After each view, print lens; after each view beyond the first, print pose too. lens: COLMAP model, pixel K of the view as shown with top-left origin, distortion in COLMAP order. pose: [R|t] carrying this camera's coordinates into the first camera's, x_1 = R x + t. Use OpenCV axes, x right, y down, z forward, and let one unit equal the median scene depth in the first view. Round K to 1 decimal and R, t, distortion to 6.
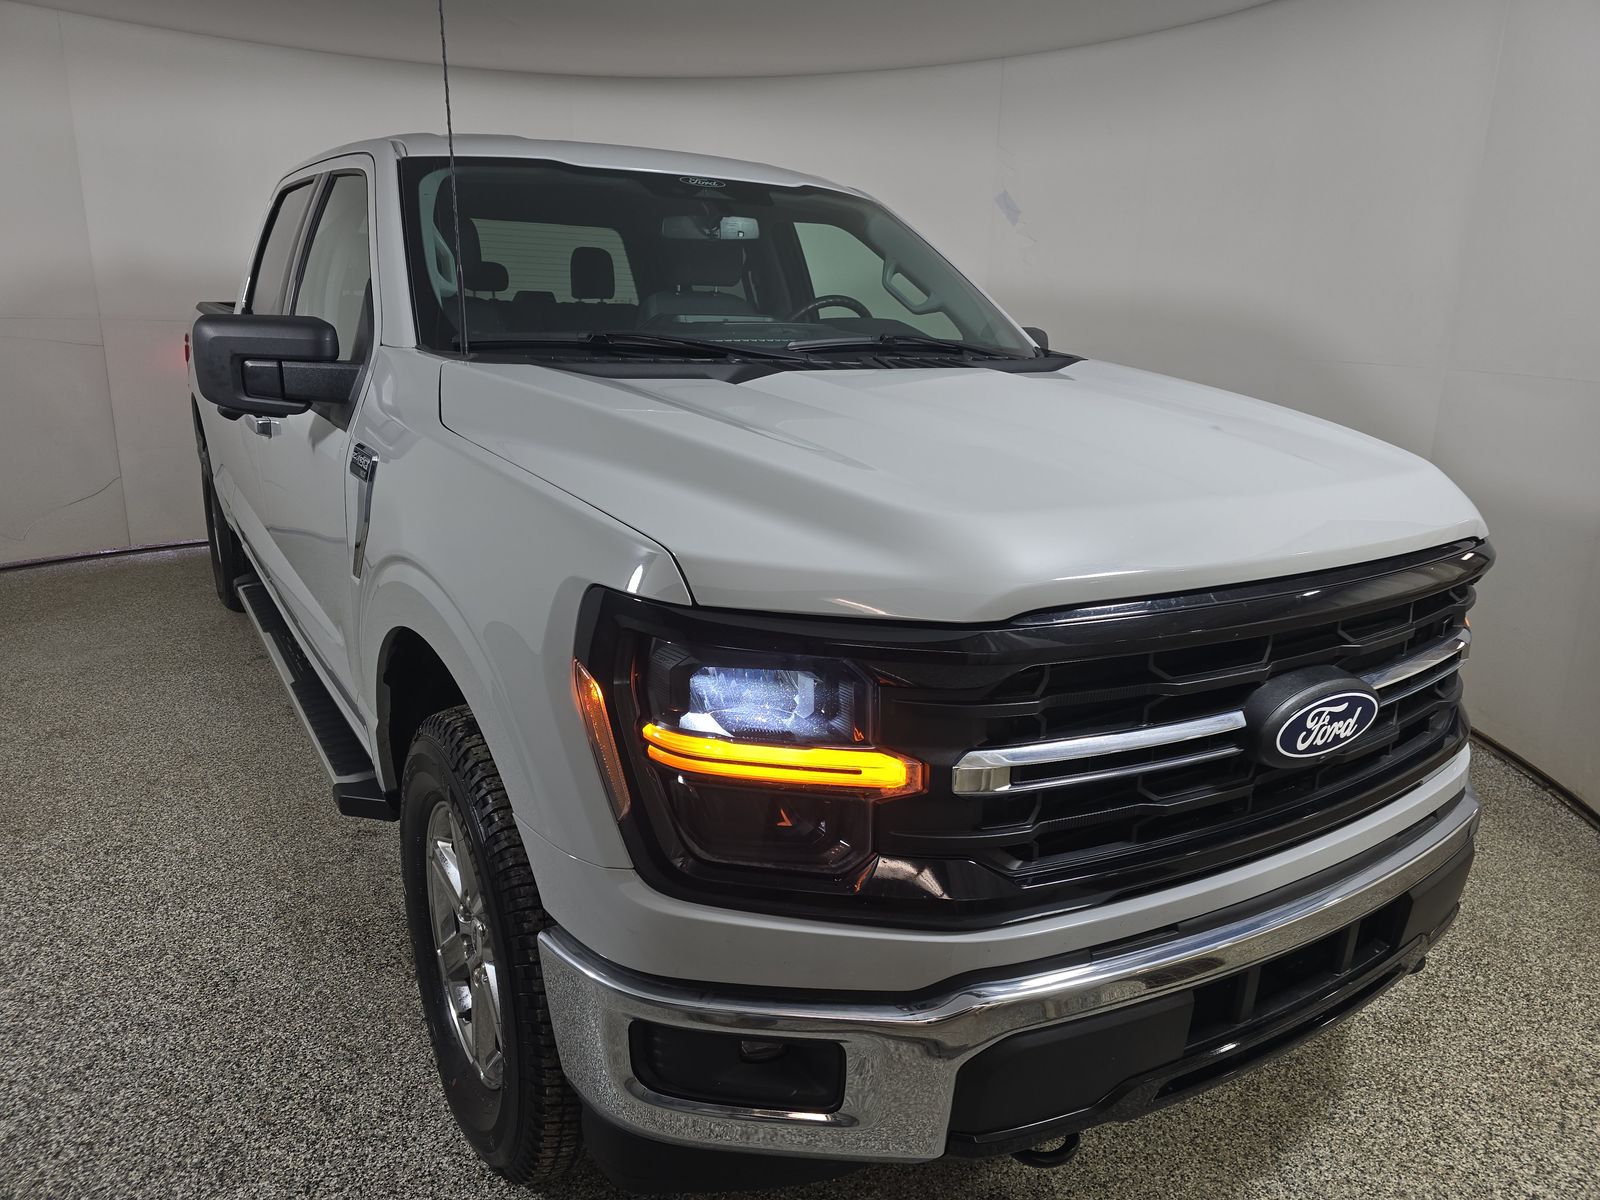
lens RADIAL K [[1080.5, 0, 800.0], [0, 1080.5, 600.0], [0, 0, 1]] dist [0.001104, -0.001456]
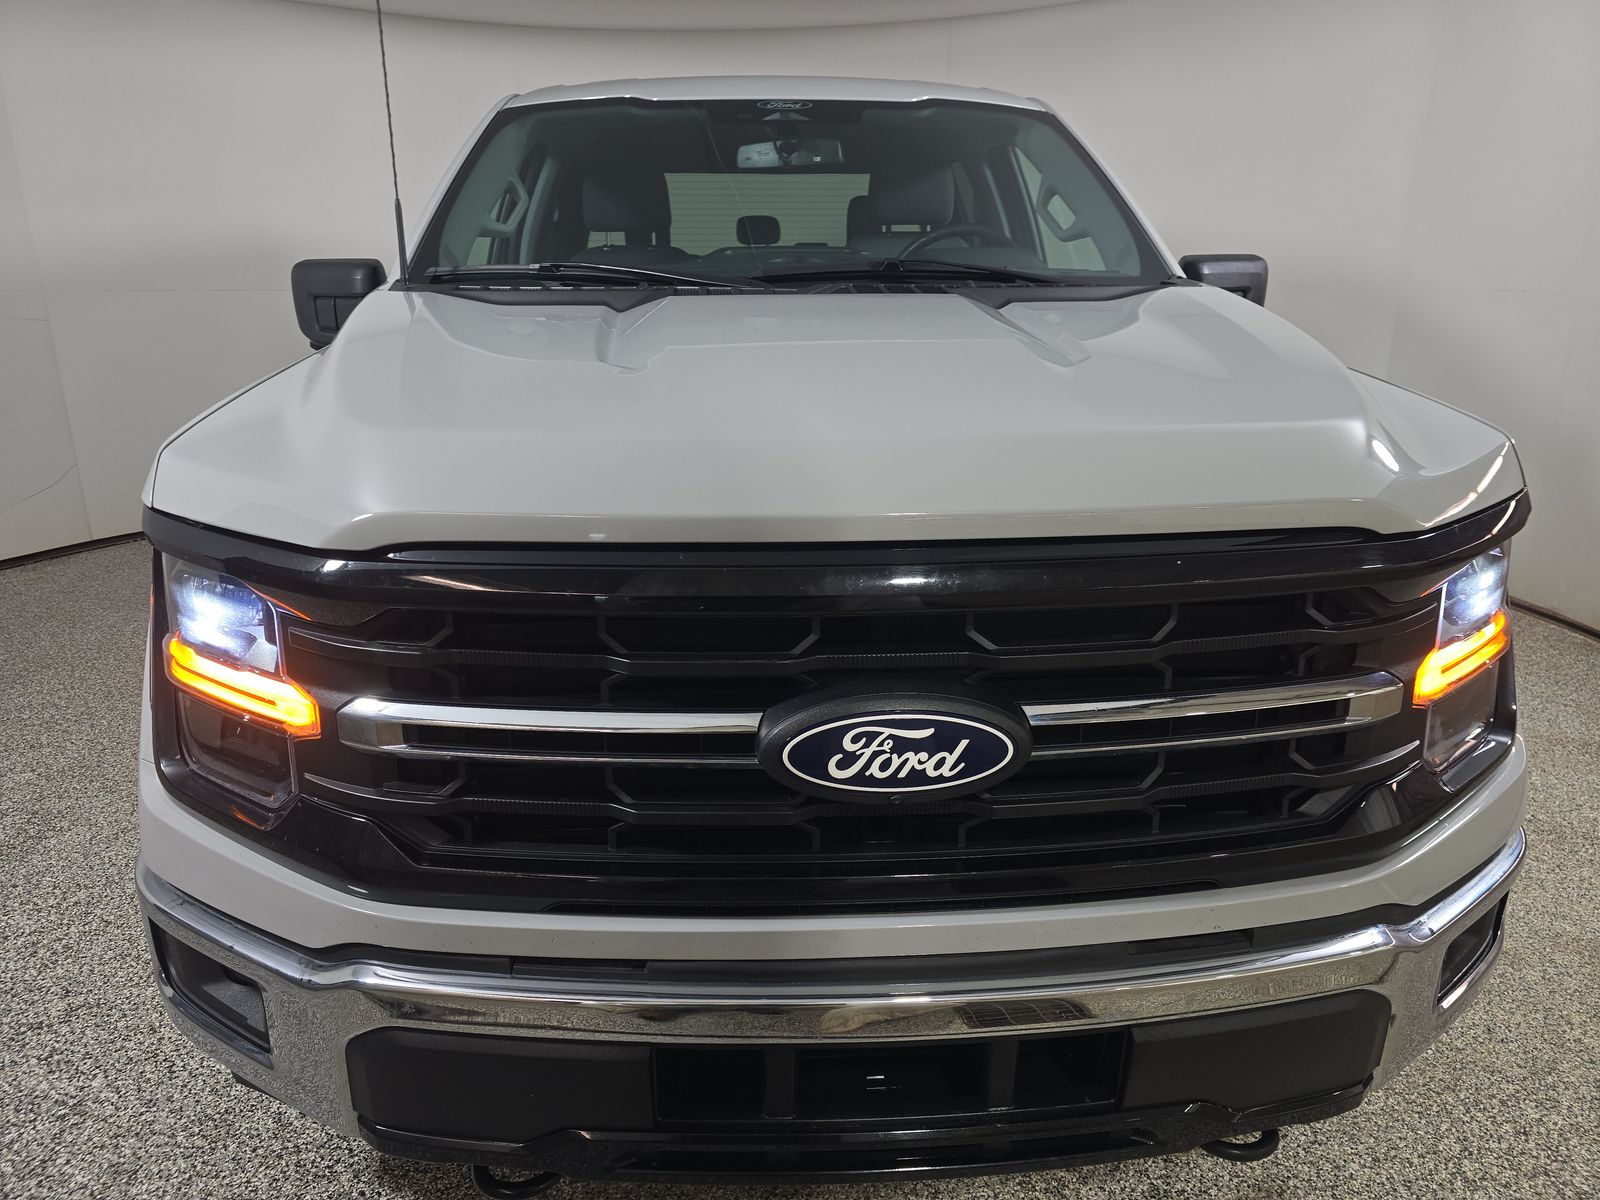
lens RADIAL K [[1082.9, 0, 798.8], [0, 1082.9, 593.3], [0, 0, 1]] dist [0.058980, -0.064715]
pose [[0.871847, 0.108022, -0.477718, 0.748006], [-0.099275, 0.994104, 0.043608, -0.016191], [0.479612, 0.009406, 0.877430, 0.319897]]
